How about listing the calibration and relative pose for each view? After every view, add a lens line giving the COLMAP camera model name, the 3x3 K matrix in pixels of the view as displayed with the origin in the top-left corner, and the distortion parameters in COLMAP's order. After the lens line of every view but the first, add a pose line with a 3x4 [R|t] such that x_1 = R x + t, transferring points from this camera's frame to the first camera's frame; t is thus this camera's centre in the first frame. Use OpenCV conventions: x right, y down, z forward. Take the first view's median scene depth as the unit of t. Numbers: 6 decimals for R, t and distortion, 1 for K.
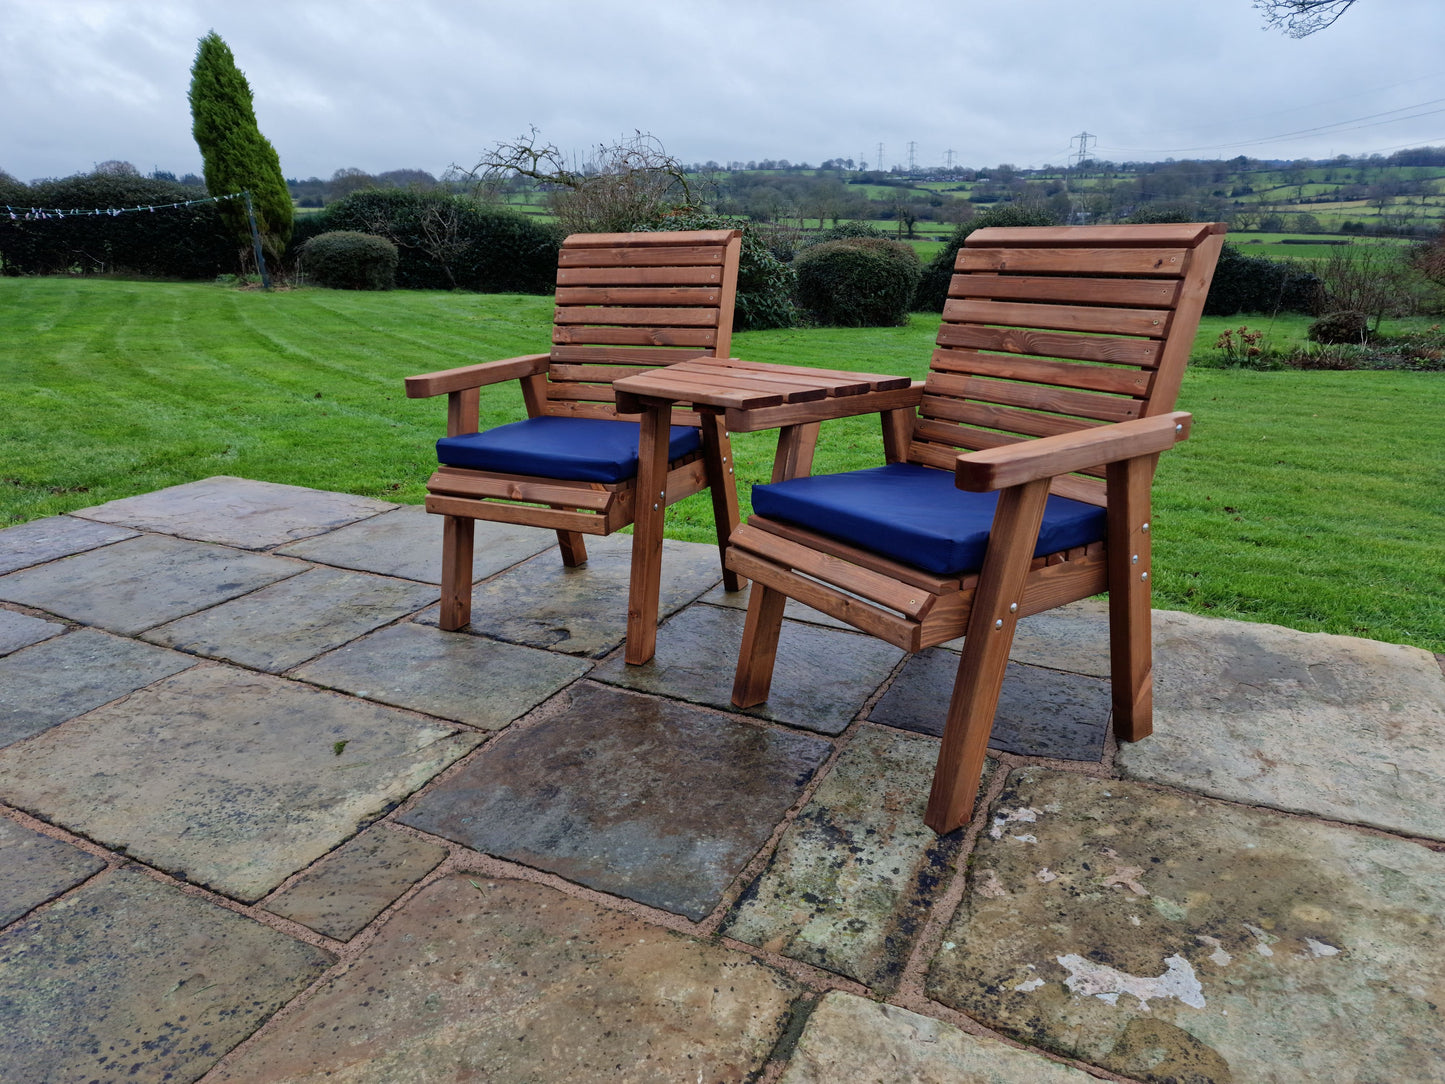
lens RADIAL K [[963.4, 0, 721.5], [0, 963.4, 557.0], [0, 0, 1]] dist [0.082352, -0.065435]
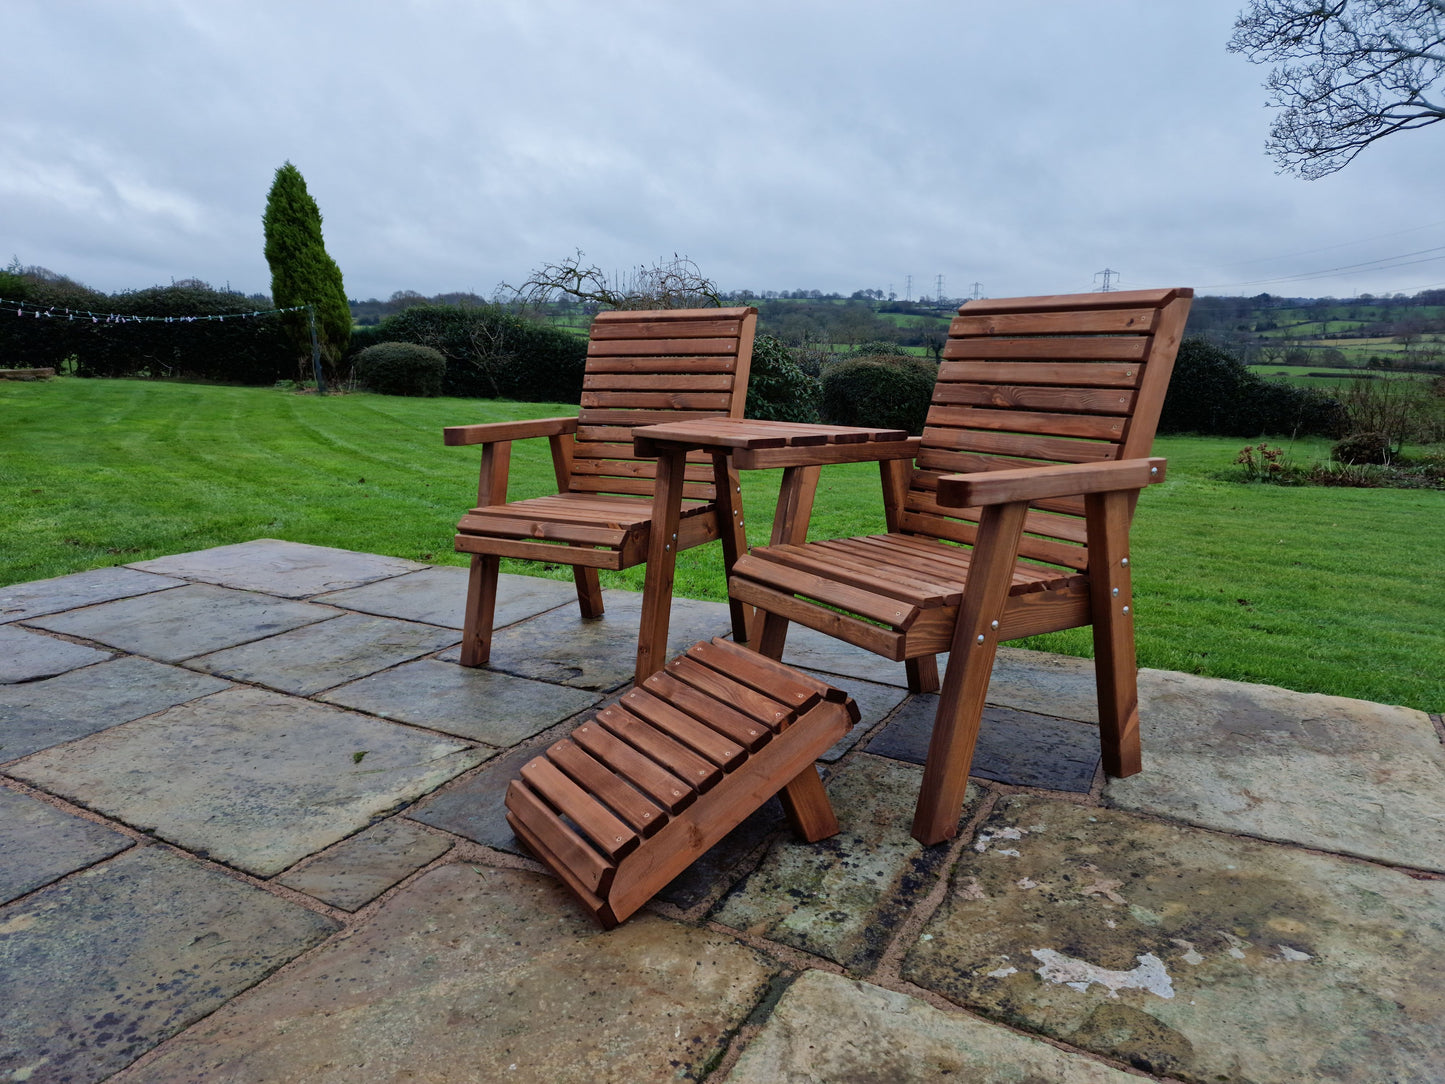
lens RADIAL K [[960.7, 0, 712.2], [0, 960.7, 548.0], [0, 0, 1]] dist [0.085565, -0.065929]
pose [[0.998891, 0.027206, -0.038414, 0.025666], [-0.031774, 0.991798, -0.123805, 0.092110], [0.034730, 0.124888, 0.991563, -0.060093]]
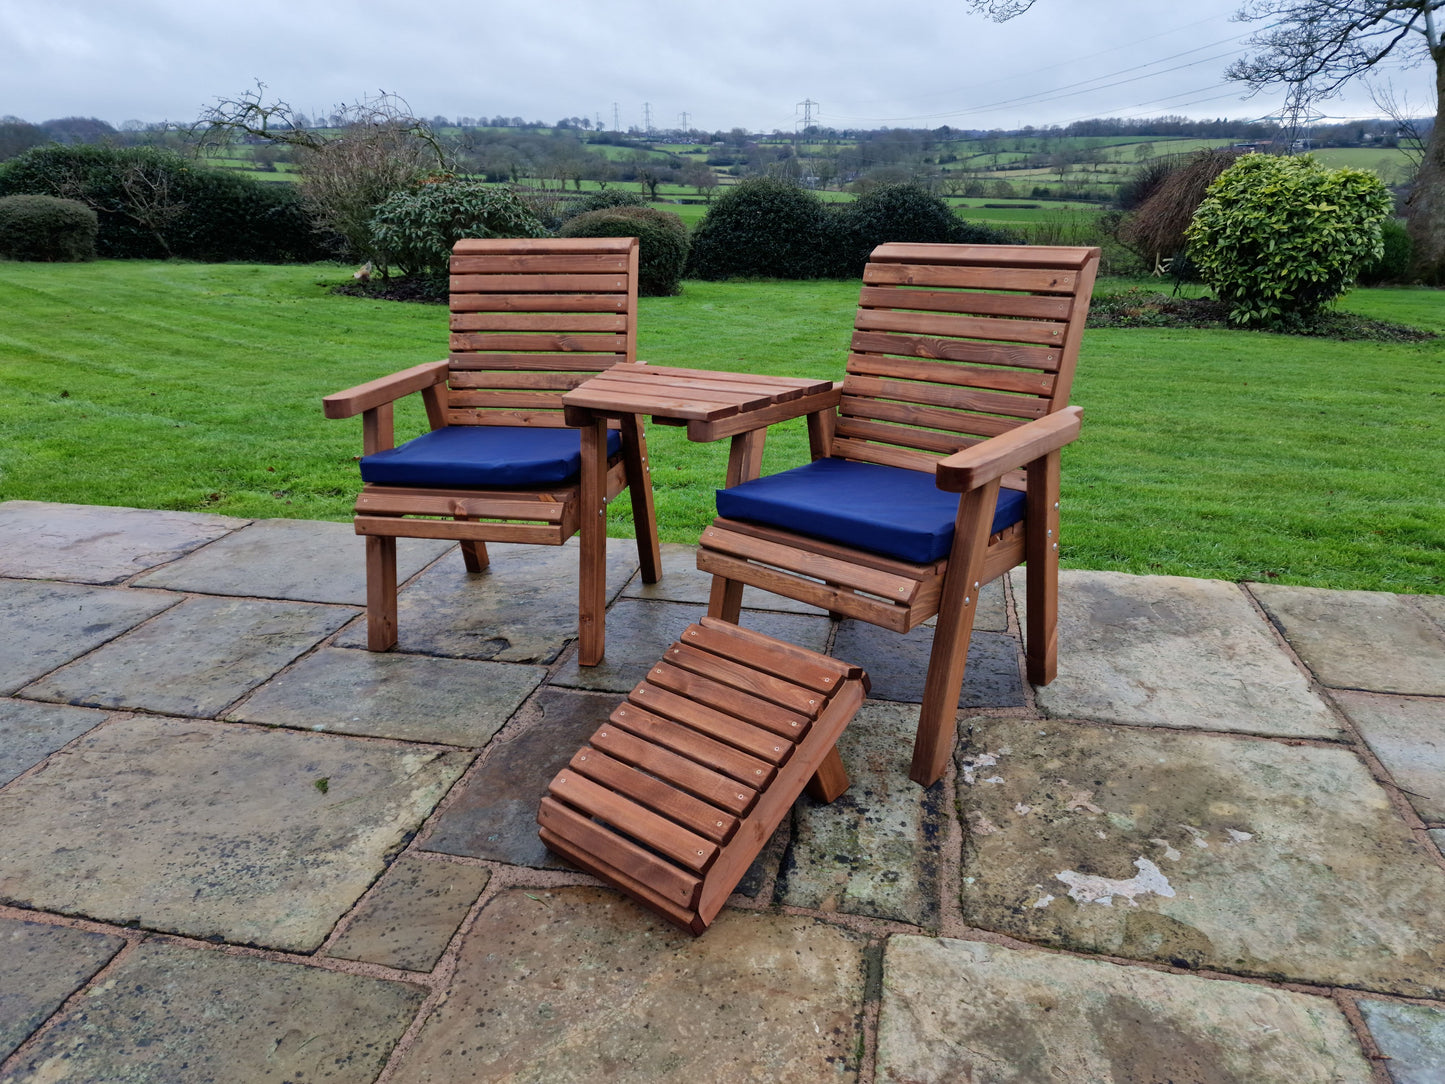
lens RADIAL K [[968.7, 0, 722.5], [0, 968.7, 542.0], [0, 0, 1]] dist [0.086715, -0.071492]
pose [[0.968751, -0.081272, 0.234343, -0.221183], [0.076510, 0.996637, 0.029357, -0.048316], [-0.235941, -0.010510, 0.971711, -0.054076]]
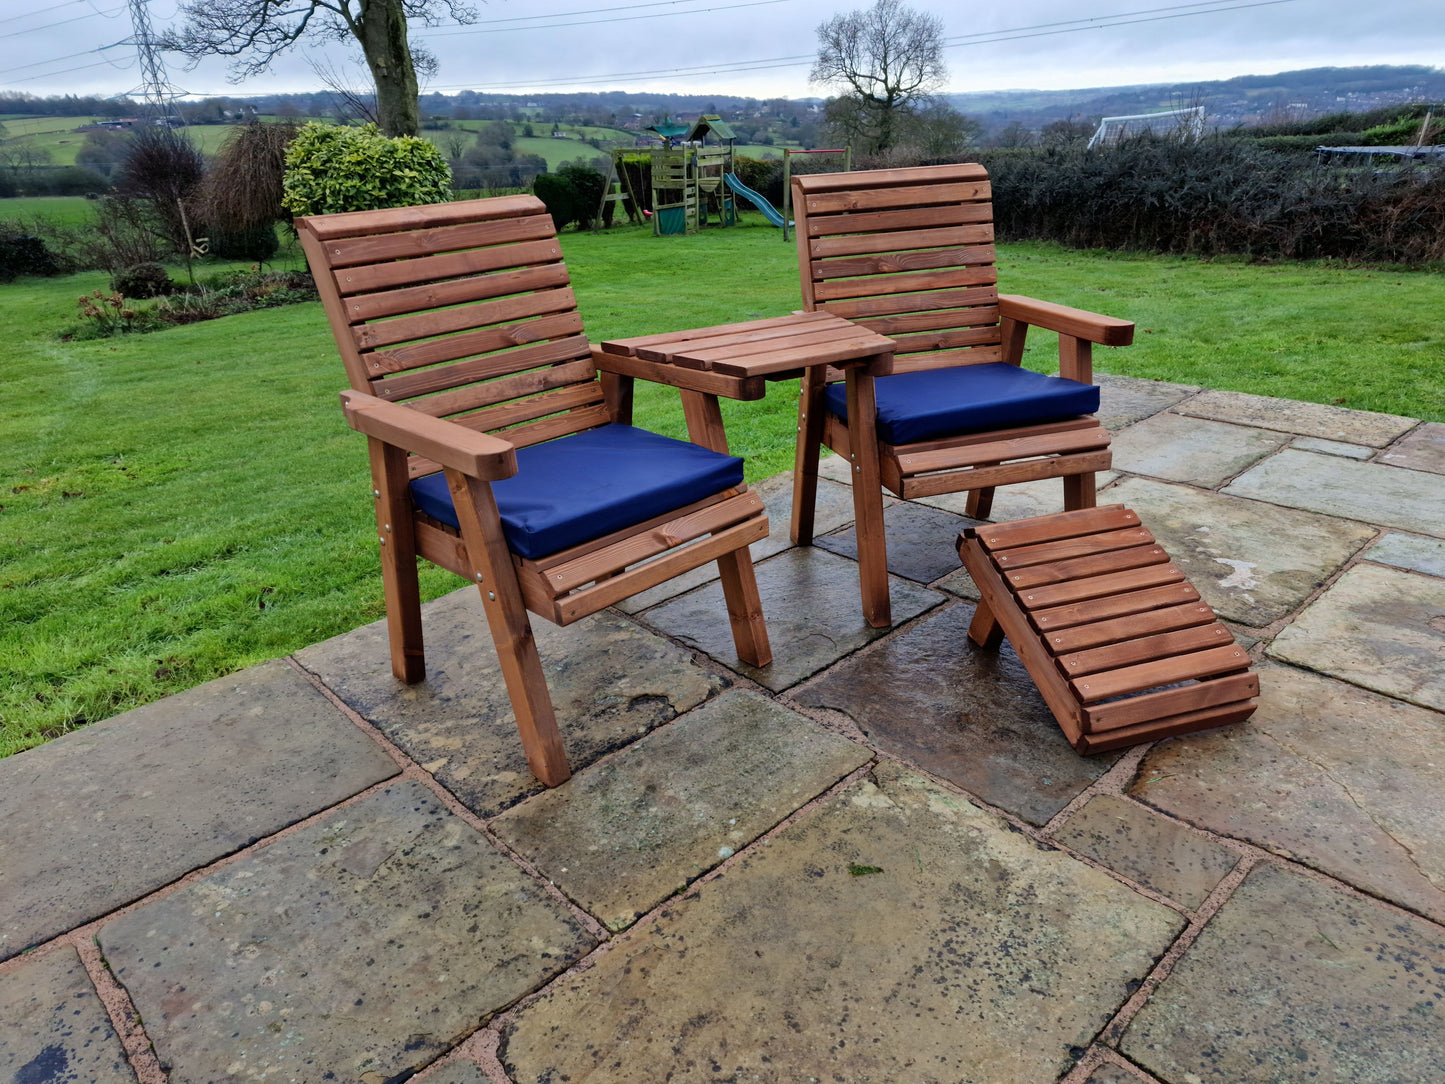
lens RADIAL K [[980.7, 0, 728.7], [0, 980.7, 553.6], [0, 0, 1]] dist [0.085731, -0.070054]
pose [[0.336917, -0.372954, 0.864518, -1.061091], [0.342723, 0.903789, 0.256331, -0.288750], [-0.876942, 0.209928, 0.432322, 0.719714]]
